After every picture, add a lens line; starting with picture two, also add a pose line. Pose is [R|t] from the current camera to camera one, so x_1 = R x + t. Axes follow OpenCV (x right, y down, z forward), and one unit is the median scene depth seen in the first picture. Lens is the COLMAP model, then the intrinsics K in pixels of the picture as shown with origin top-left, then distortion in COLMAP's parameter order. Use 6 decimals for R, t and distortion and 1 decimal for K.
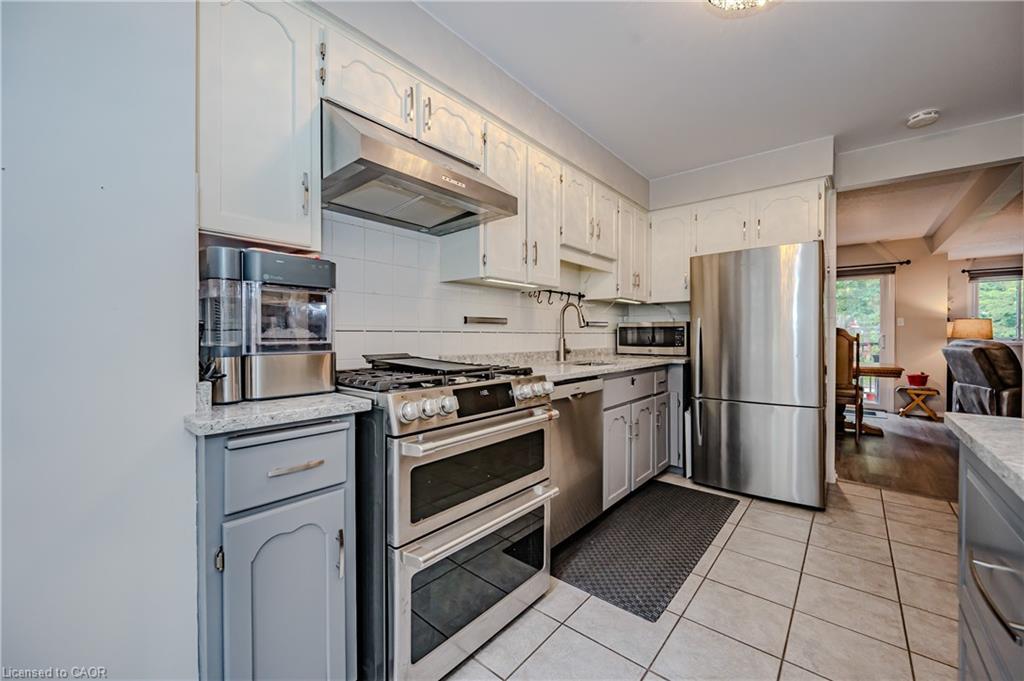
lens RADIAL K [[420.3, 0, 506.1], [0, 420.3, 341.2], [0, 0, 1]] dist [0.006720, 0.000006]
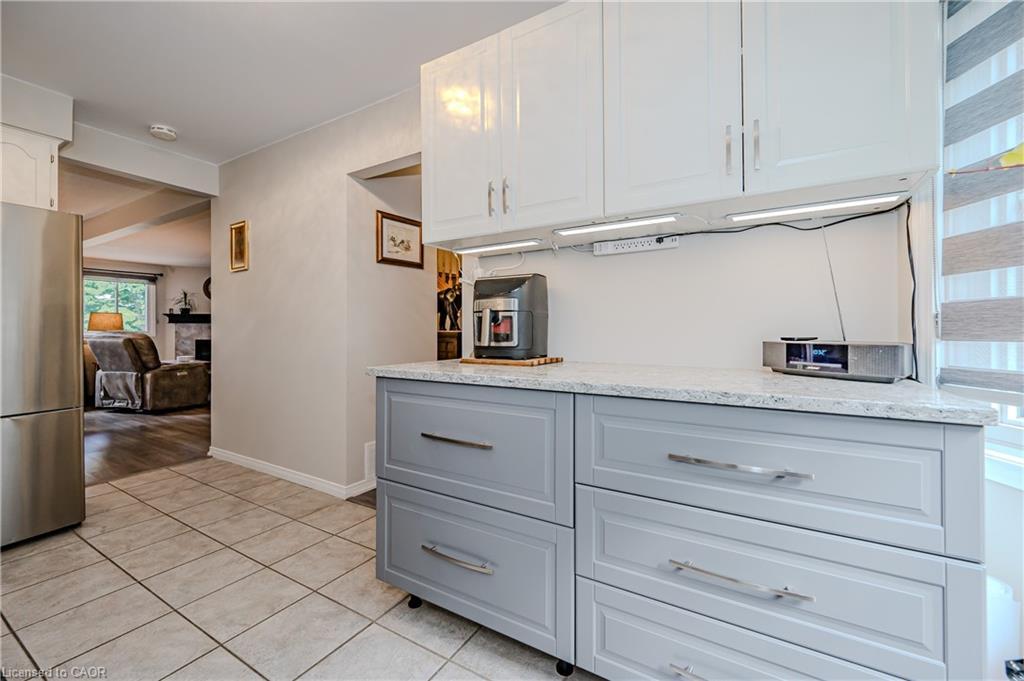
lens RADIAL K [[420.3, 0, 494.6], [0, 420.3, 330.1], [0, 0, 1]] dist [0.006720, 0.000006]
pose [[-0.144120, 0.004795, 0.989549, -0.230090], [0.010923, 0.999935, -0.003254, 0.012166], [-0.989500, 0.010340, -0.144163, 0.268978]]
